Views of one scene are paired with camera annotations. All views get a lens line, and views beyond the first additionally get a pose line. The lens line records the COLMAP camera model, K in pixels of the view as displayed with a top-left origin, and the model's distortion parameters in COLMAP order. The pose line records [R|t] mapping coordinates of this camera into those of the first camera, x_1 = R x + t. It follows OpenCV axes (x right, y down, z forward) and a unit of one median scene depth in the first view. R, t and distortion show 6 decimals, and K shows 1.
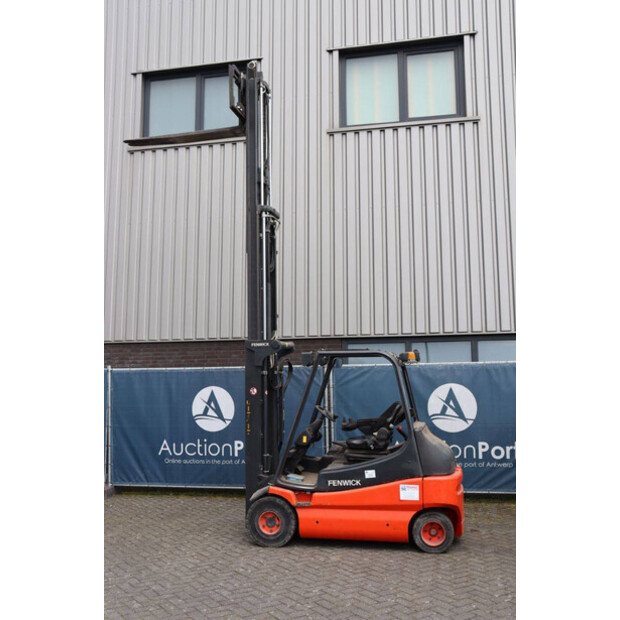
lens RADIAL K [[689.5, 0, 301.5], [0, 689.5, 309.9], [0, 0, 1]] dist [-0.018767, 0.000000]
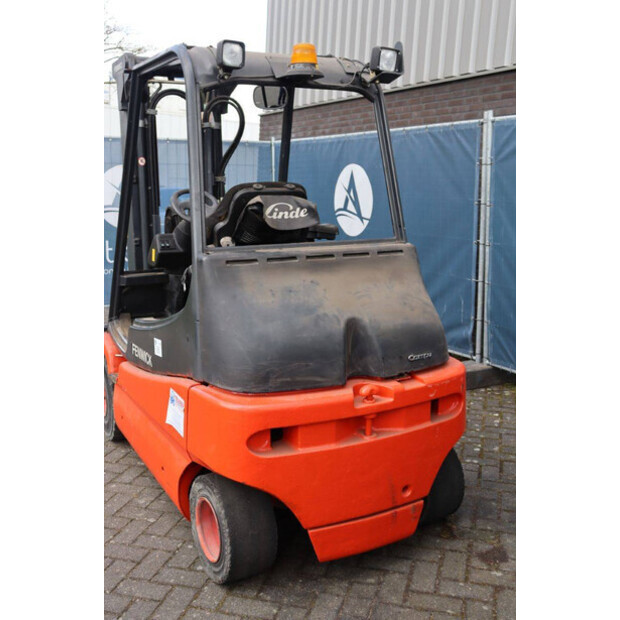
lens RADIAL K [[689.5, 0, 309.4], [0, 689.5, 313.4], [0, 0, 1]] dist [-0.018767, 0.000000]
pose [[0.661096, 0.157915, -0.733495, 0.354800], [0.059958, 0.963355, 0.261441, 0.082859], [0.747902, -0.216817, 0.627402, 0.602178]]
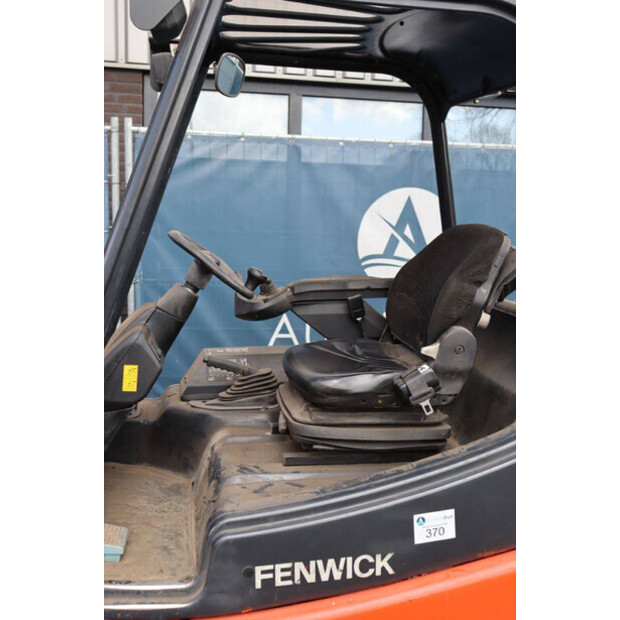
lens RADIAL K [[689.5, 0, 305.7], [0, 689.5, 309.2], [0, 0, 1]] dist [-0.018767, 0.000000]
pose [[0.917249, -0.018127, 0.397902, -0.025354], [-0.082100, 0.968909, 0.233398, 0.085431], [-0.389762, -0.246752, 0.887242, 0.617508]]
